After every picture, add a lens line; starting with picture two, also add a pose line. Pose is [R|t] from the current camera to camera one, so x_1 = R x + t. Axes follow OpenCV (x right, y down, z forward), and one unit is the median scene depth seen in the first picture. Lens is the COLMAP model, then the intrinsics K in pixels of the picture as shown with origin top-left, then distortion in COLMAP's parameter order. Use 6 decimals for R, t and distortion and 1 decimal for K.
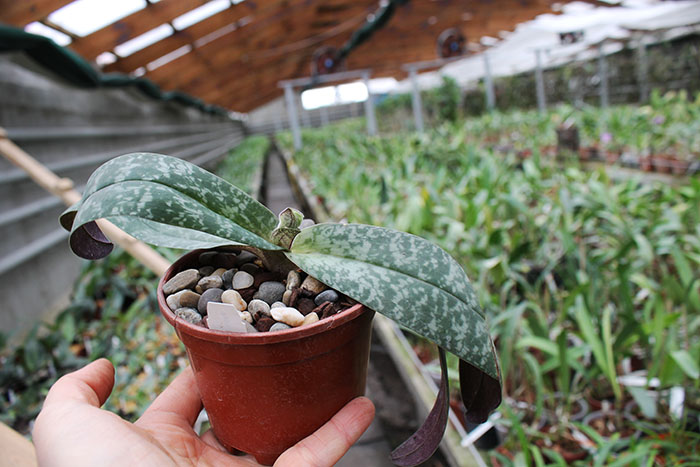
lens RADIAL K [[581.9, 0, 350.0], [0, 581.9, 233.5], [0, 0, 1]] dist [-0.153870, 0.127729]
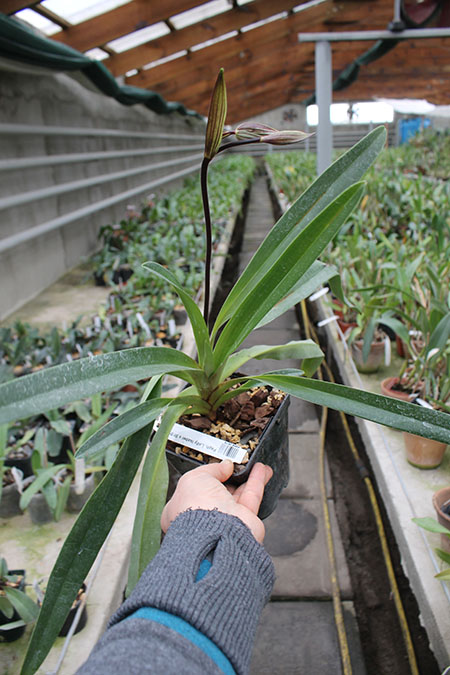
lens RADIAL K [[561.1, 0, 225.0], [0, 561.1, 337.5], [0, 0, 1]] dist [-0.153870, 0.127729]
pose [[0.976228, 0.158803, -0.147515, -0.114056], [-0.134775, 0.977763, 0.160671, -0.151134], [0.169750, -0.136970, 0.975922, 0.800441]]
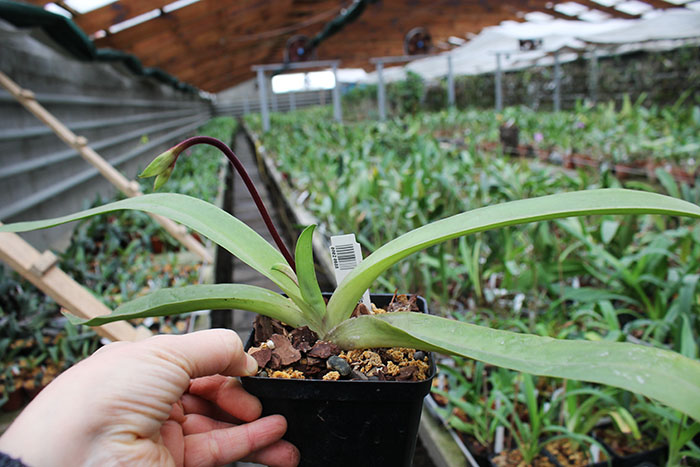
lens RADIAL K [[581.9, 0, 350.0], [0, 581.9, 233.5], [0, 0, 1]] dist [-0.153870, 0.127729]
pose [[0.995837, 0.059776, 0.068812, 0.001252], [-0.061109, 0.997979, 0.017433, 0.016127], [-0.067631, -0.021565, 0.997477, -0.076422]]
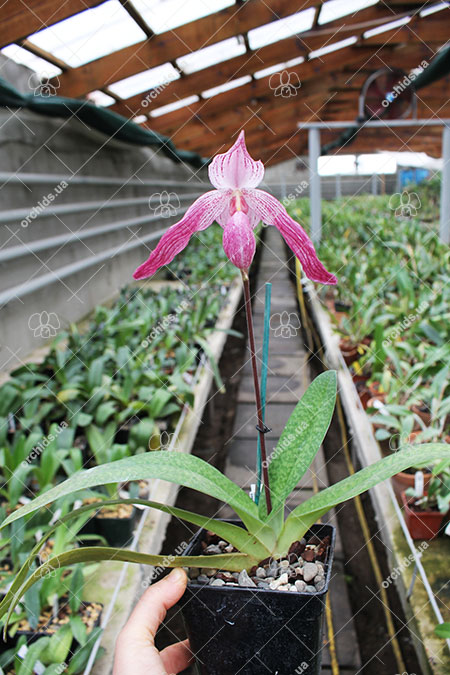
lens RADIAL K [[561.1, 0, 225.0], [0, 561.1, 337.5], [0, 0, 1]] dist [-0.153870, 0.127729]
pose [[0.969957, 0.159870, -0.183372, -0.077007], [-0.146042, 0.985474, 0.086671, -0.107706], [0.194564, -0.057287, 0.979216, 0.549767]]
